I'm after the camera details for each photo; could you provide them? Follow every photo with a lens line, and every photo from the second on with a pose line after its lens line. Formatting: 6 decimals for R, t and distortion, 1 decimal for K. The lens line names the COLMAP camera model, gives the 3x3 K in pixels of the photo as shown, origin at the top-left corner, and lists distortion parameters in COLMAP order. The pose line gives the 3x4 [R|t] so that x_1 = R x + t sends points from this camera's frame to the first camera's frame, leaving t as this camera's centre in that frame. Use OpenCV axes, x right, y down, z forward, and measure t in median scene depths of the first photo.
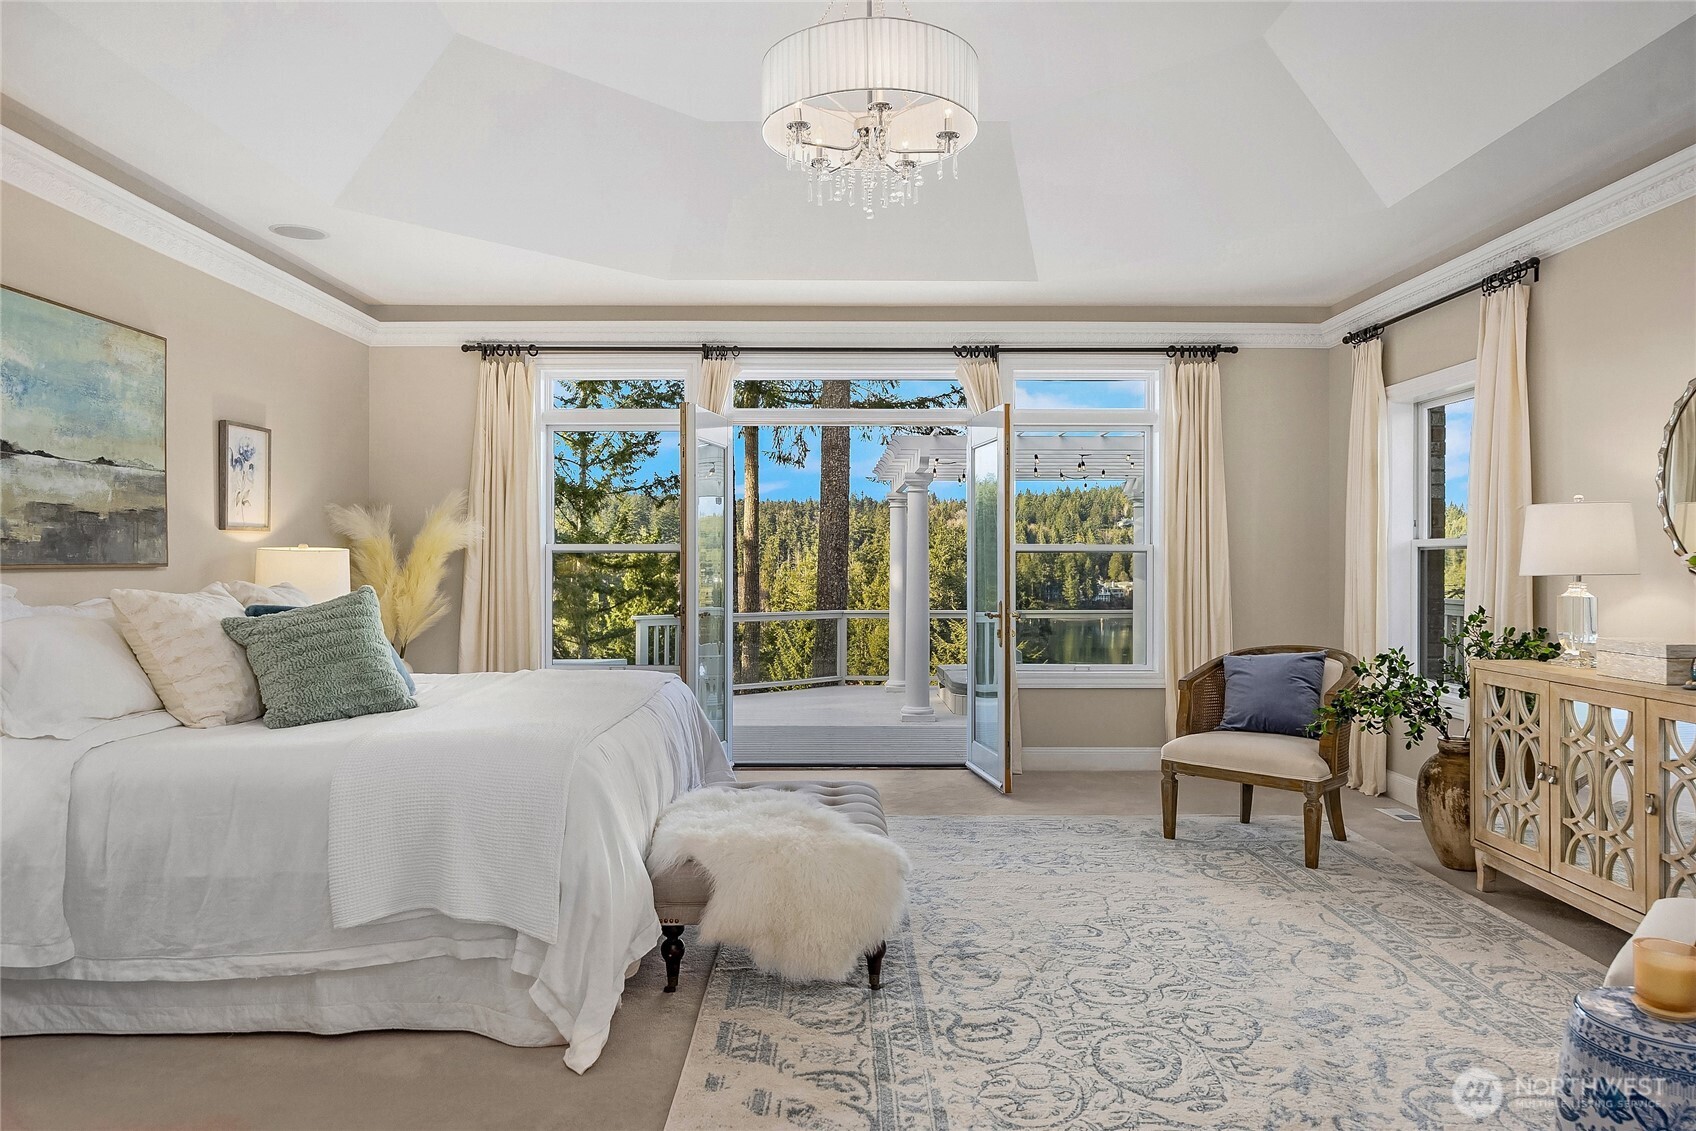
lens RADIAL K [[1126.4, 0, 835.3], [0, 1126.4, 554.7], [0, 0, 1]] dist [-0.002031, -0.000640]
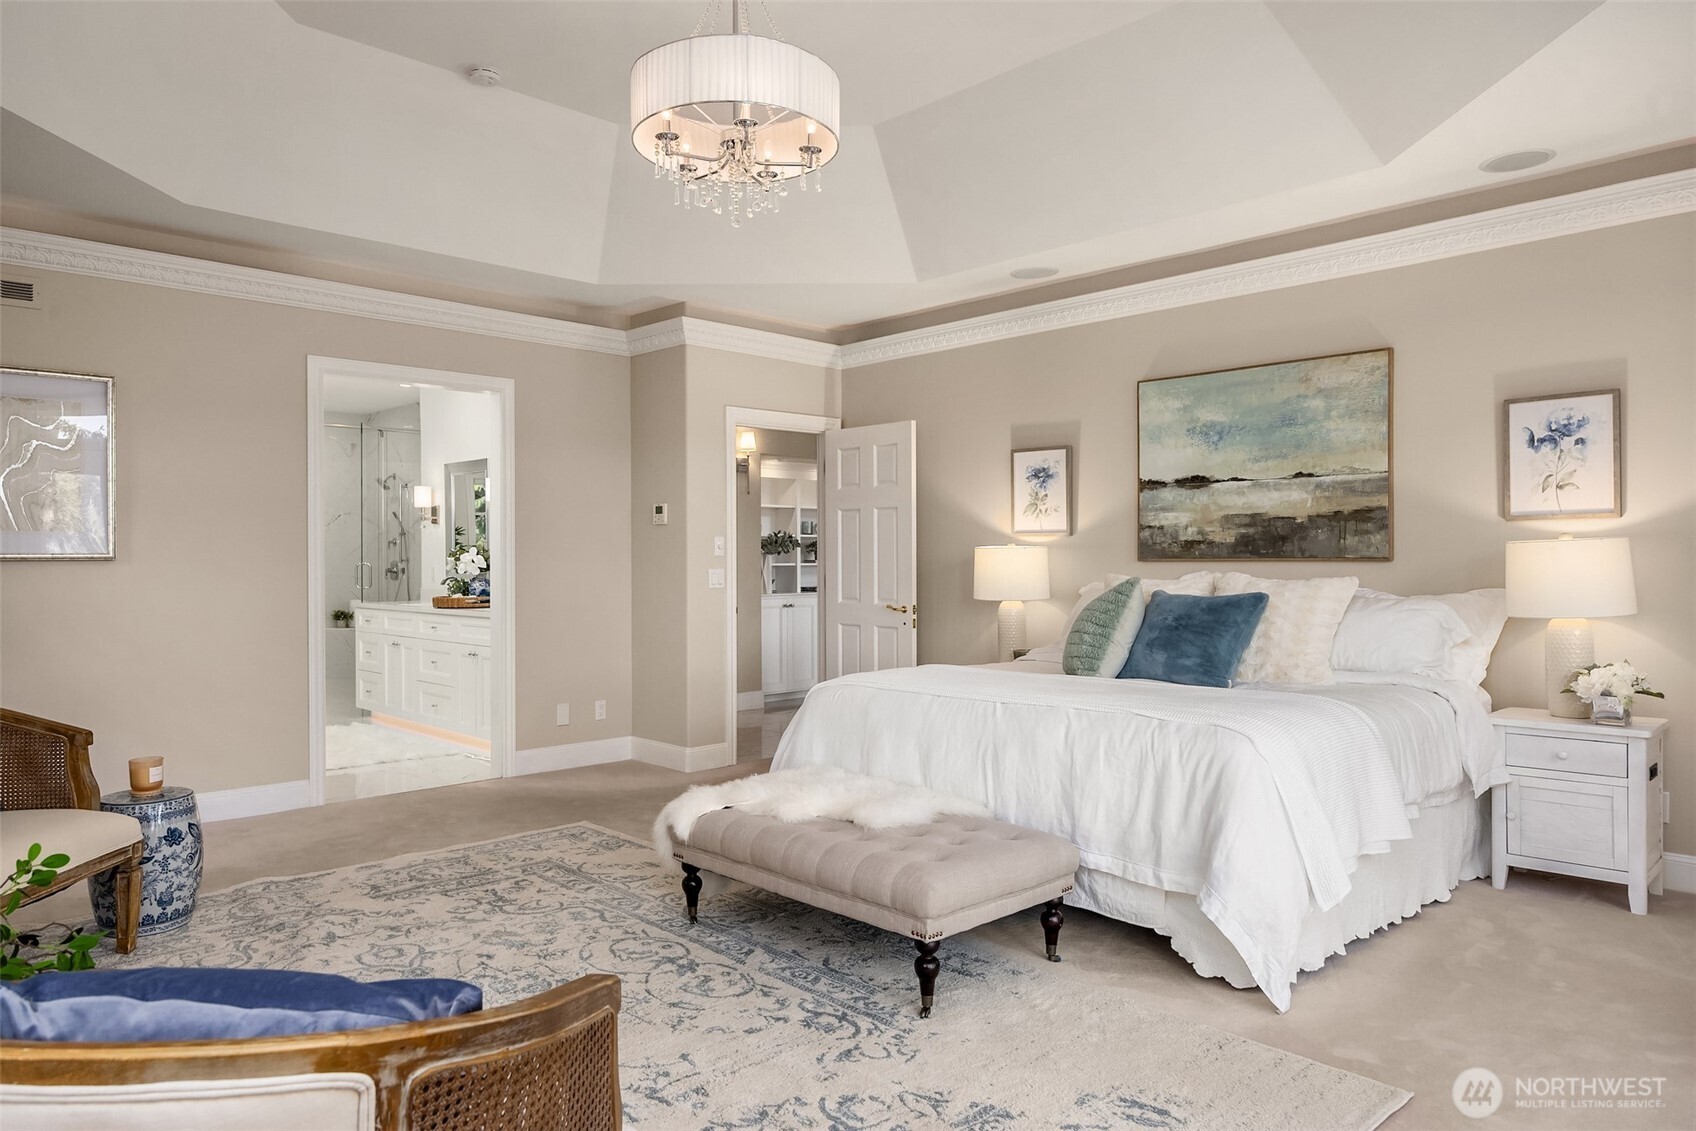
lens RADIAL K [[1126.4, 0, 833.0], [0, 1126.4, 573.5], [0, 0, 1]] dist [-0.002031, -0.000640]
pose [[-0.736223, 0.009611, -0.676671, 0.574168], [0.004799, 0.999948, 0.008981, 0.012030], [0.676722, 0.003364, -0.736231, 1.568630]]
